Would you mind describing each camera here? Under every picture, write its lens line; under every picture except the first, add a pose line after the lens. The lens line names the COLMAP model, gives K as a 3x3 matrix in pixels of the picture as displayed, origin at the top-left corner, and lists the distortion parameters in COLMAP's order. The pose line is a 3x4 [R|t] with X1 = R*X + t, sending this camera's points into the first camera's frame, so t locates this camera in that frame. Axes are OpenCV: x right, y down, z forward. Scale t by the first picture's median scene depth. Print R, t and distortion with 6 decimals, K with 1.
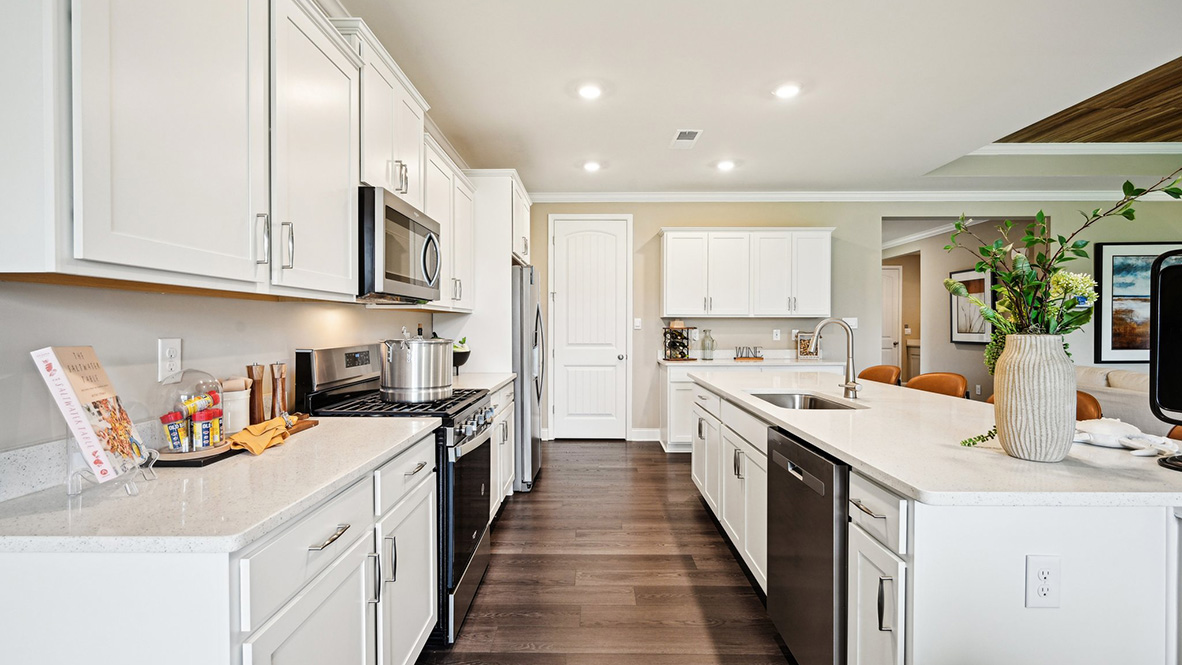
lens RADIAL K [[524.3, 0, 592.5], [0, 524.3, 328.6], [0, 0, 1]] dist [0.000439, 0.000136]
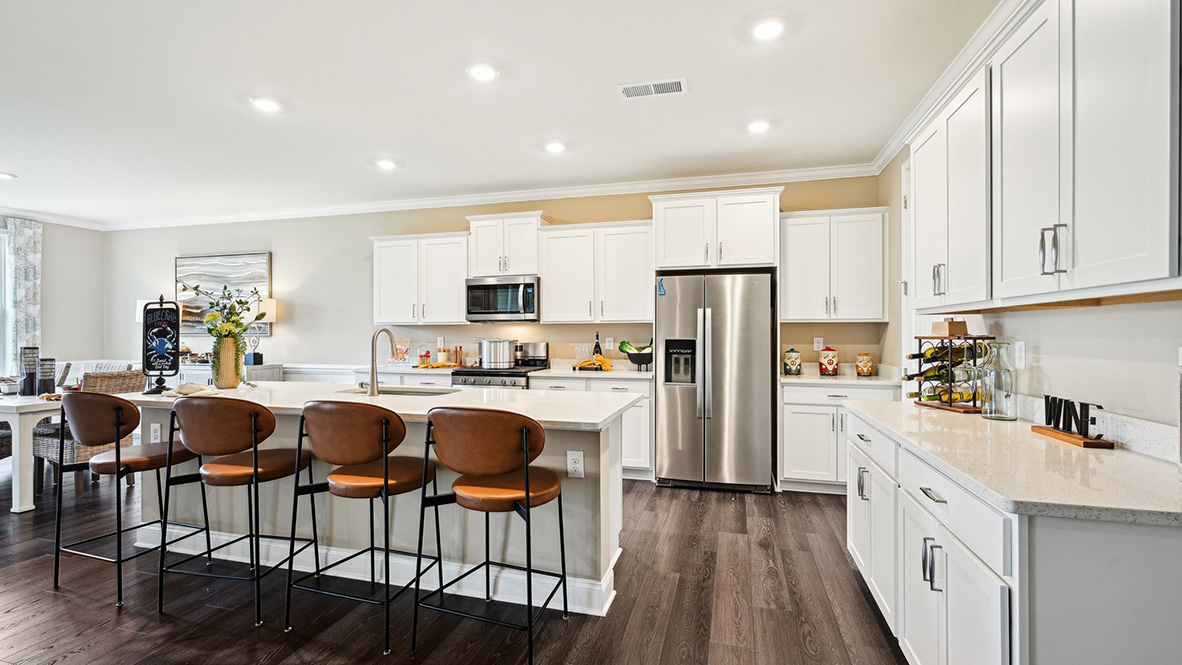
lens RADIAL K [[521.9, 0, 588.0], [0, 521.9, 333.1], [0, 0, 1]] dist [-0.002594, -0.000145]
pose [[-0.264924, -0.000271, -0.964269, 0.682418], [-0.003370, 0.999994, 0.000645, -0.003692], [0.964263, 0.003421, -0.264924, 0.817023]]
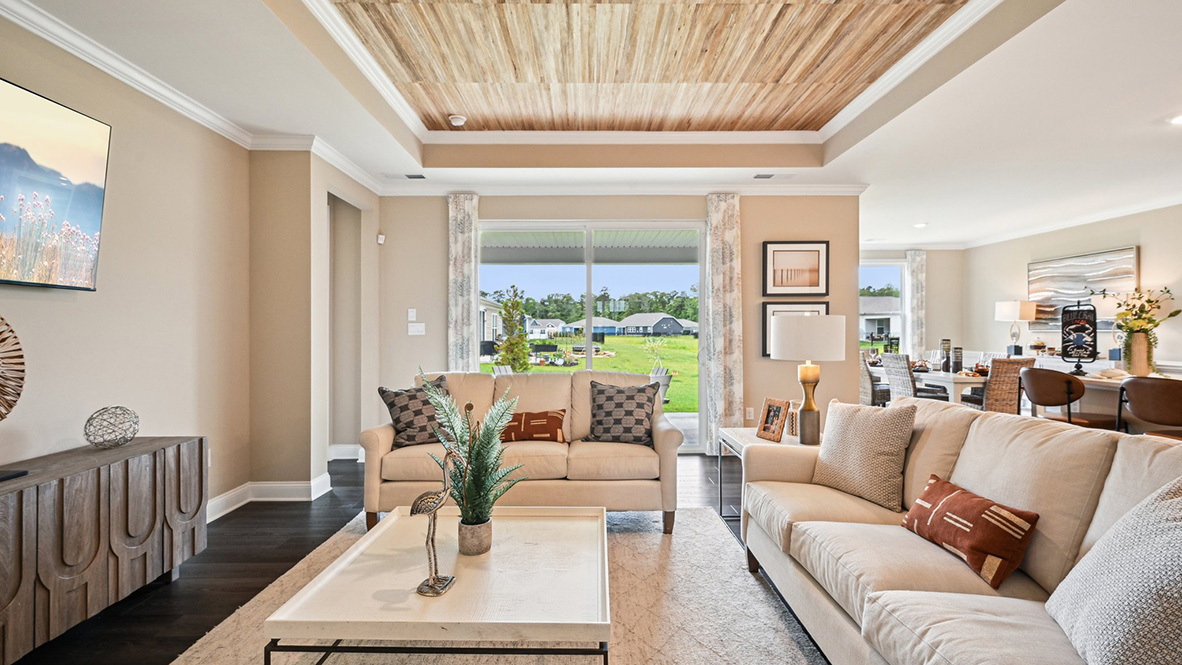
lens RADIAL K [[523.2, 0, 591.0], [0, 523.2, 332.1], [0, 0, 1]] dist [-0.000342, 0.001457]
pose [[-0.999804, 0.004715, -0.019220, 0.953673], [0.004630, 0.999980, 0.004418, -0.003976], [0.019240, 0.004328, -0.999806, 0.939014]]
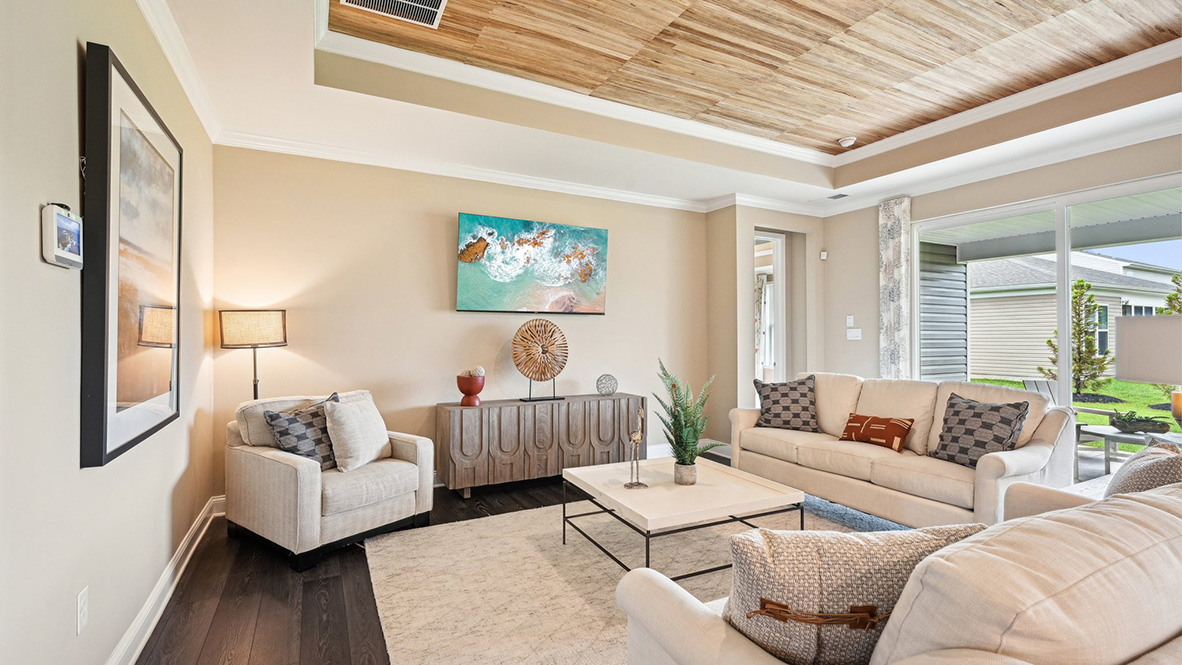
lens RADIAL K [[521.9, 0, 590.5], [0, 521.9, 332.4], [0, 0, 1]] dist [-0.002594, -0.000145]
pose [[-0.476160, 0.005900, 0.879339, 0.603042], [-0.000390, 0.999976, -0.006921, -0.003521], [-0.879359, -0.003639, -0.476146, 0.918203]]
